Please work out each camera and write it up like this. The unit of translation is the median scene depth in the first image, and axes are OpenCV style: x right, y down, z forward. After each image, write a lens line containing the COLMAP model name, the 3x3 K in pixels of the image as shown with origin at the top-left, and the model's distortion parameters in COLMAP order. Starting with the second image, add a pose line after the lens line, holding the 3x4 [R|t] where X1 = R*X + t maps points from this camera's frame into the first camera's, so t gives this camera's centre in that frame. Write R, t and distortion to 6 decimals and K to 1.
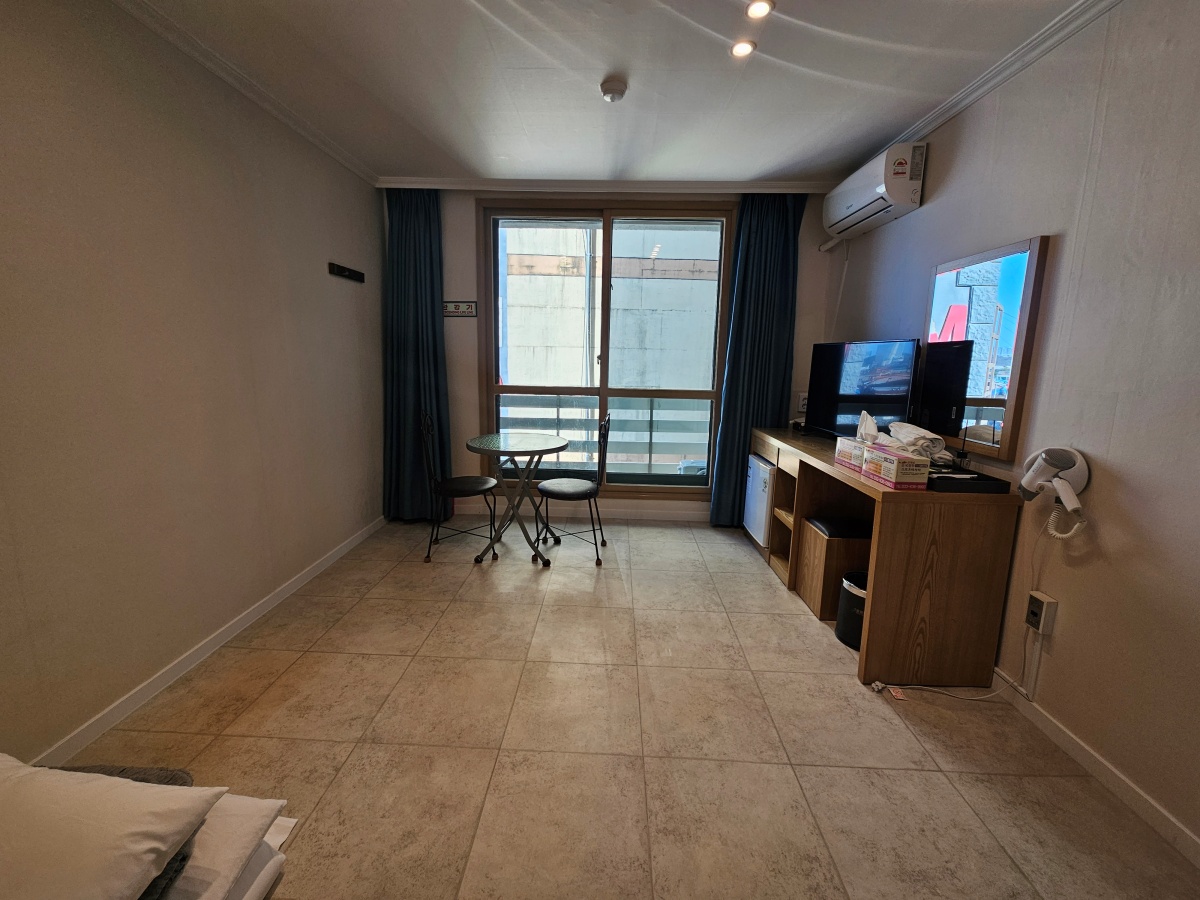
lens RADIAL K [[492.0, 0, 596.2], [0, 492.0, 434.5], [0, 0, 1]] dist [-0.001497, 0.000322]
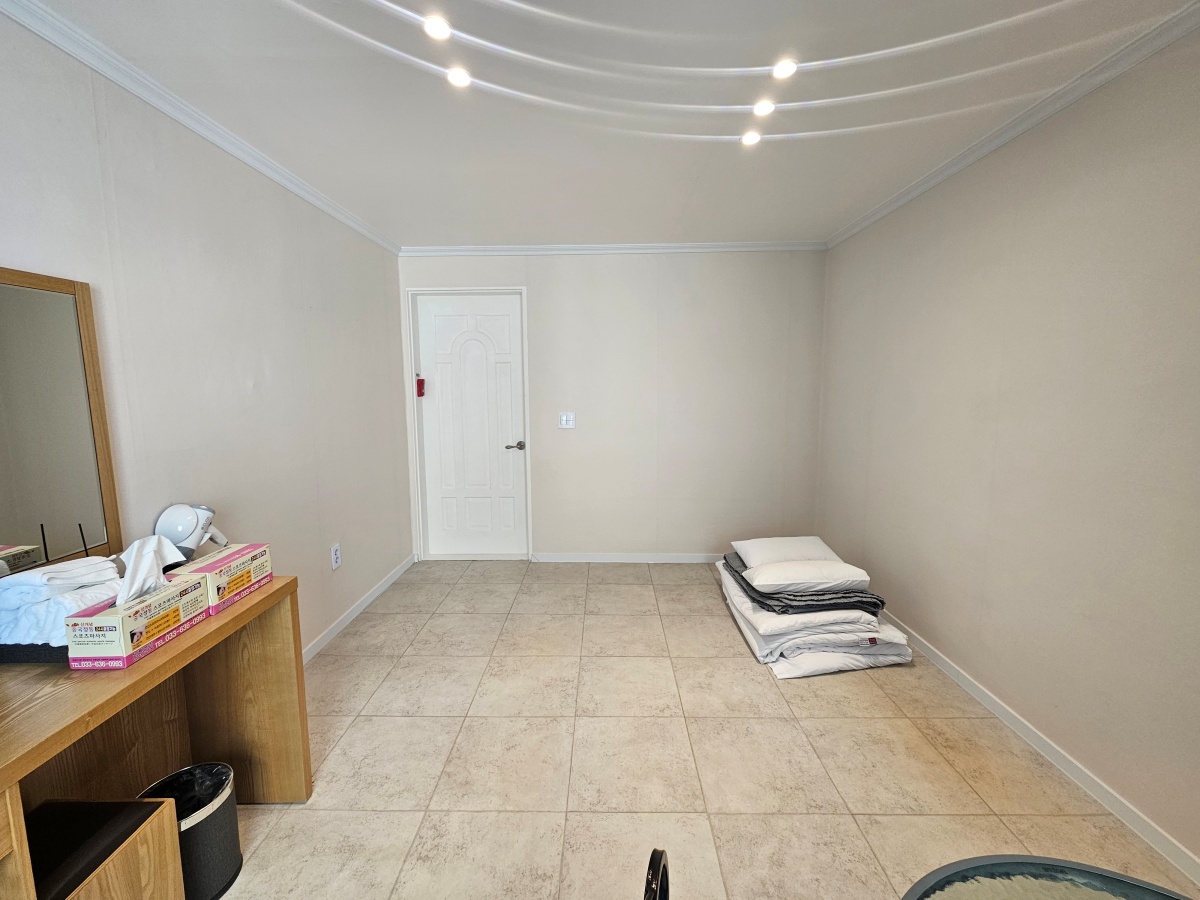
lens RADIAL K [[492.0, 0, 596.2], [0, 492.0, 434.5], [0, 0, 1]] dist [-0.001497, 0.000322]
pose [[-0.999711, -0.009399, -0.022135, 0.036596], [-0.014838, 0.965441, 0.260199, -0.208394], [0.018925, 0.260452, -0.965301, 1.015902]]
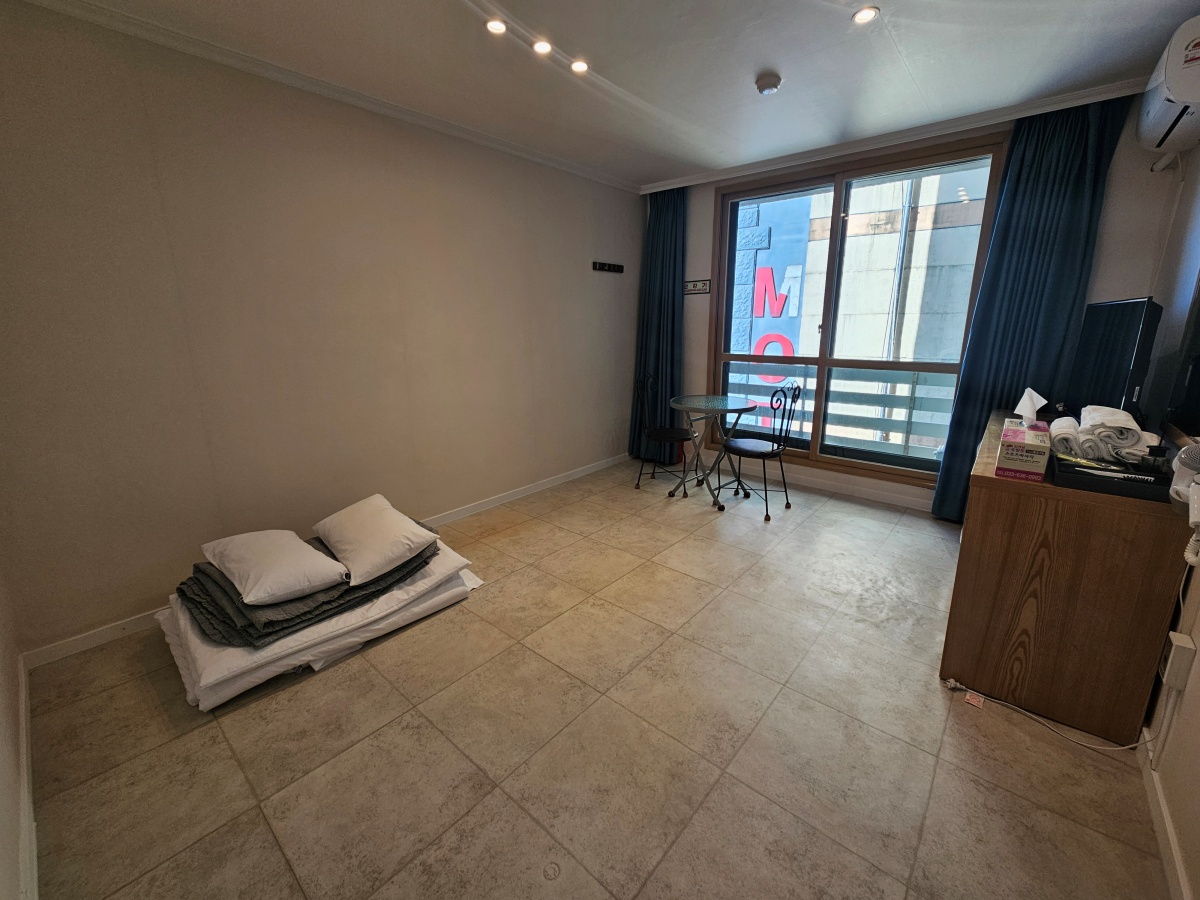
lens RADIAL K [[492.0, 0, 596.2], [0, 492.0, 434.5], [0, 0, 1]] dist [-0.001497, 0.000322]
pose [[0.777818, 0.116473, -0.617603, 0.336120], [-0.079571, 0.993020, 0.087059, 0.010946], [0.623433, -0.018573, 0.781656, -0.078182]]
